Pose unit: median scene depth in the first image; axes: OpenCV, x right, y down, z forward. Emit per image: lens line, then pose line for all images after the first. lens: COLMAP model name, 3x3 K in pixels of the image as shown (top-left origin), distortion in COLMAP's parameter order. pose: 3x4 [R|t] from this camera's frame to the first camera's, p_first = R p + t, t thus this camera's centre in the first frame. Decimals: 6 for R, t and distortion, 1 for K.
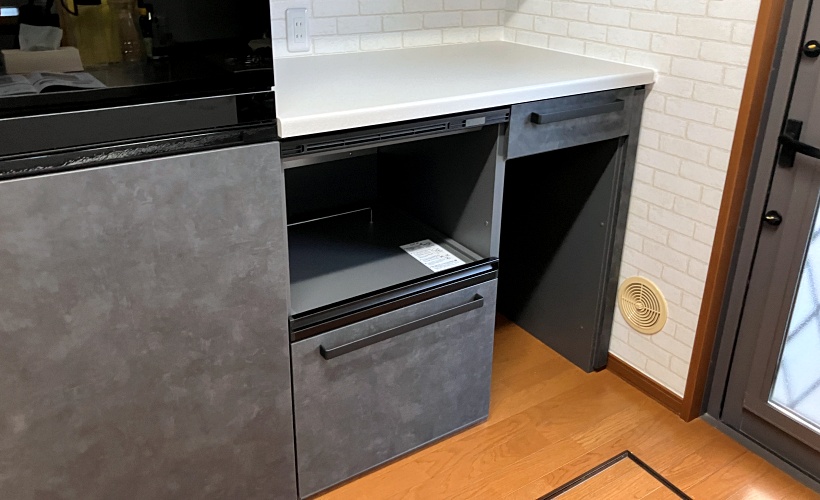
lens RADIAL K [[697.7, 0, 406.9], [0, 697.7, 216.4], [0, 0, 1]] dist [-0.007966, 0.035933]
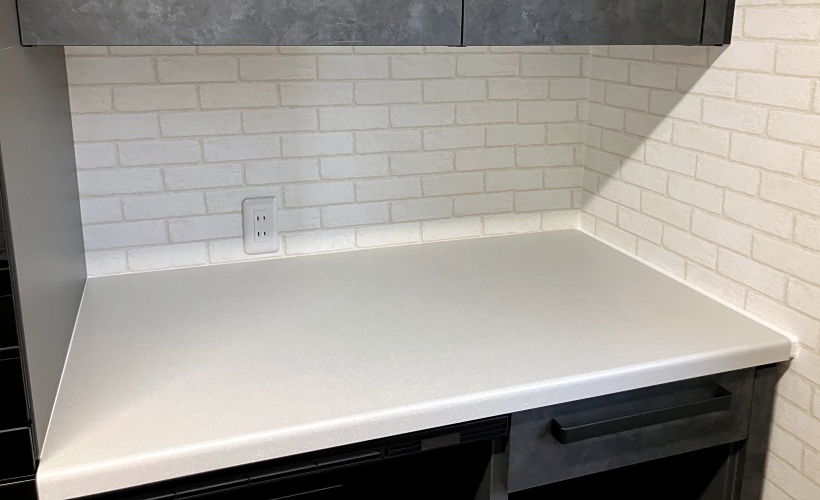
lens RADIAL K [[697.7, 0, 425.2], [0, 697.7, 180.4], [0, 0, 1]] dist [-0.007966, 0.035933]
pose [[0.971464, 0.049229, -0.232021, 0.188180], [-0.082897, 0.987003, -0.137670, -0.241469], [0.222228, 0.152975, 0.962919, 0.349586]]
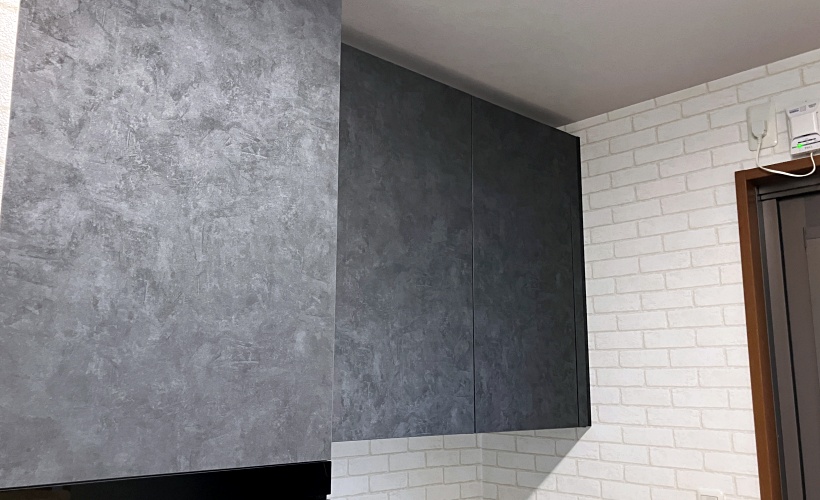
lens RADIAL K [[742.3, 0, 393.9], [0, 742.3, 244.4], [0, 0, 1]] dist [0.021843, -0.027351]
pose [[0.986125, 0.023129, 0.164383, -0.199083], [0.066102, 0.853639, -0.516654, -0.139511], [-0.152274, 0.520352, 0.840266, -0.065526]]
